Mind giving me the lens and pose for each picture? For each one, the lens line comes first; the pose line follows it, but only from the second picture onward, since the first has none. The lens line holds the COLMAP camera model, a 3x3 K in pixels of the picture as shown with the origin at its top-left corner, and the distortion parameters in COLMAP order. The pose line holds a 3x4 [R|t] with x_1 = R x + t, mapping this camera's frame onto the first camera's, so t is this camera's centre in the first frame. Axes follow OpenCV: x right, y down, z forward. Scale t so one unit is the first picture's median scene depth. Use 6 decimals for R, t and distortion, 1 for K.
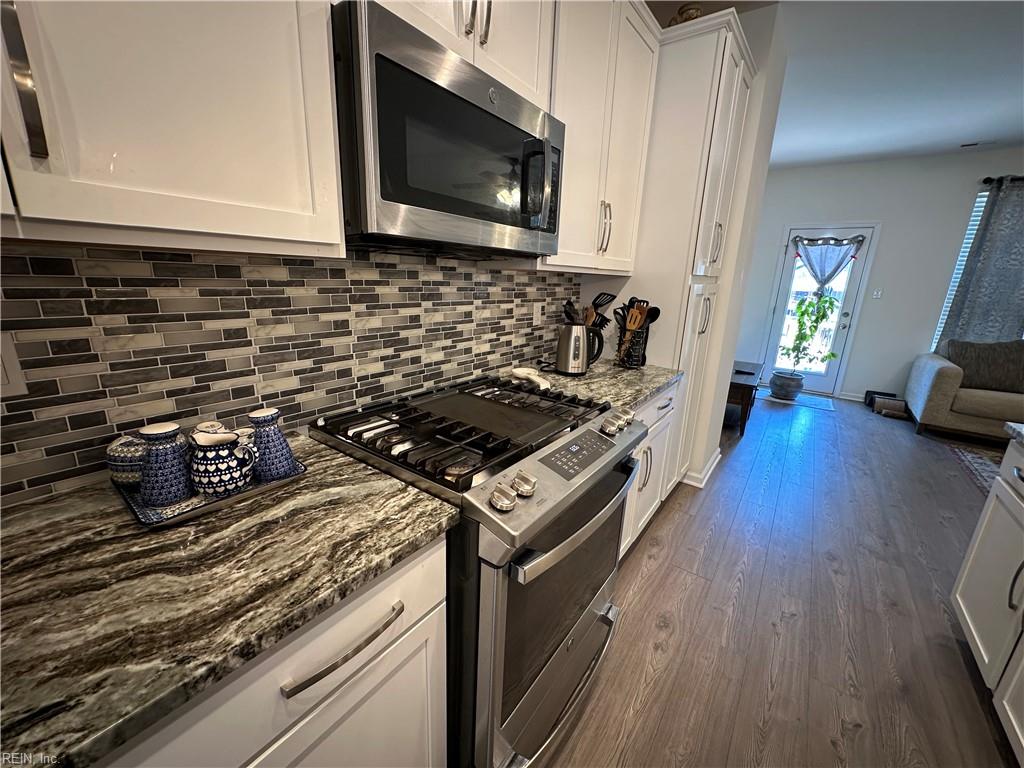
lens RADIAL K [[408.5, 0, 513.1], [0, 408.5, 383.0], [0, 0, 1]] dist [-0.002646, 0.000293]
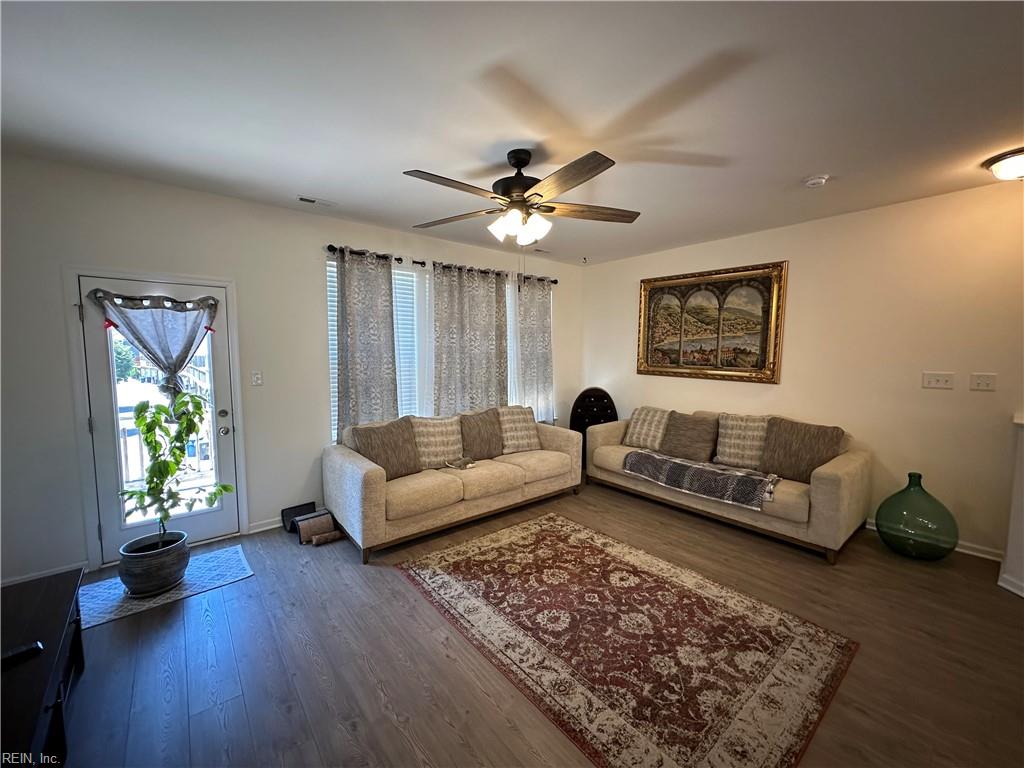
lens RADIAL K [[408.5, 0, 513.1], [0, 408.5, 383.0], [0, 0, 1]] dist [-0.002646, 0.000293]
pose [[0.249031, -0.115886, 0.961537, 0.361587], [0.257147, 0.965093, 0.049715, -0.150771], [-0.933734, 0.234875, 0.270138, 0.443120]]
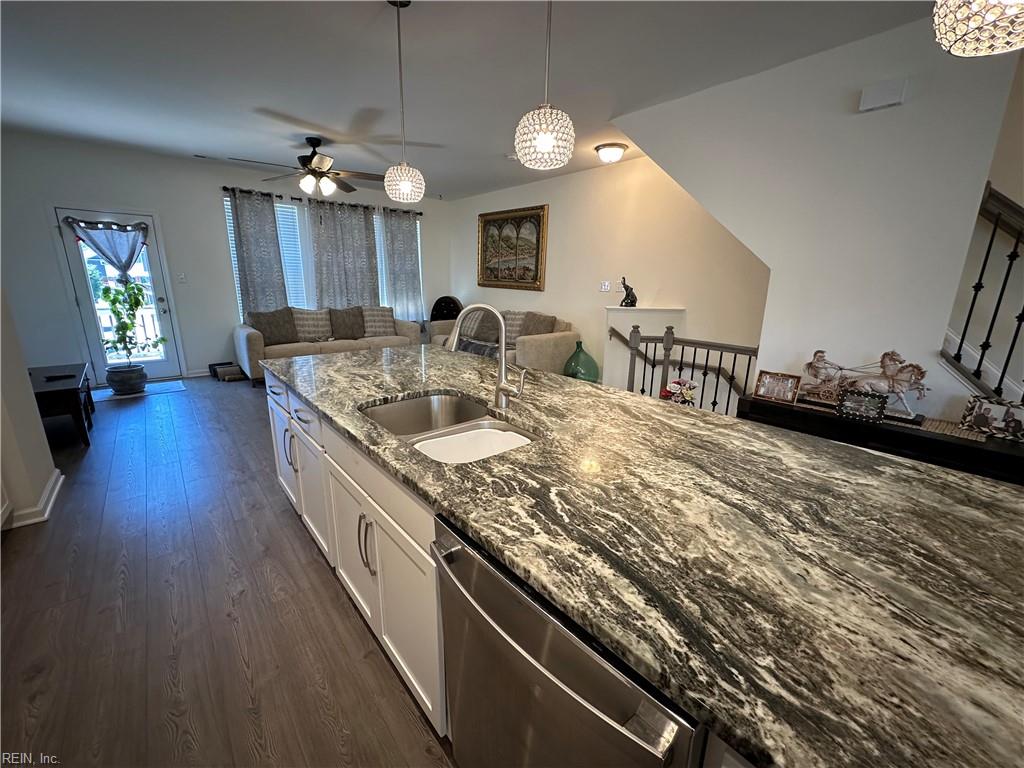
lens RADIAL K [[408.5, 0, 513.1], [0, 408.5, 383.0], [0, 0, 1]] dist [-0.002646, 0.000293]
pose [[0.225148, -0.273086, 0.935271, -0.016809], [0.239507, 0.945976, 0.218555, 0.025250], [-0.944428, 0.174797, 0.278391, -0.120911]]
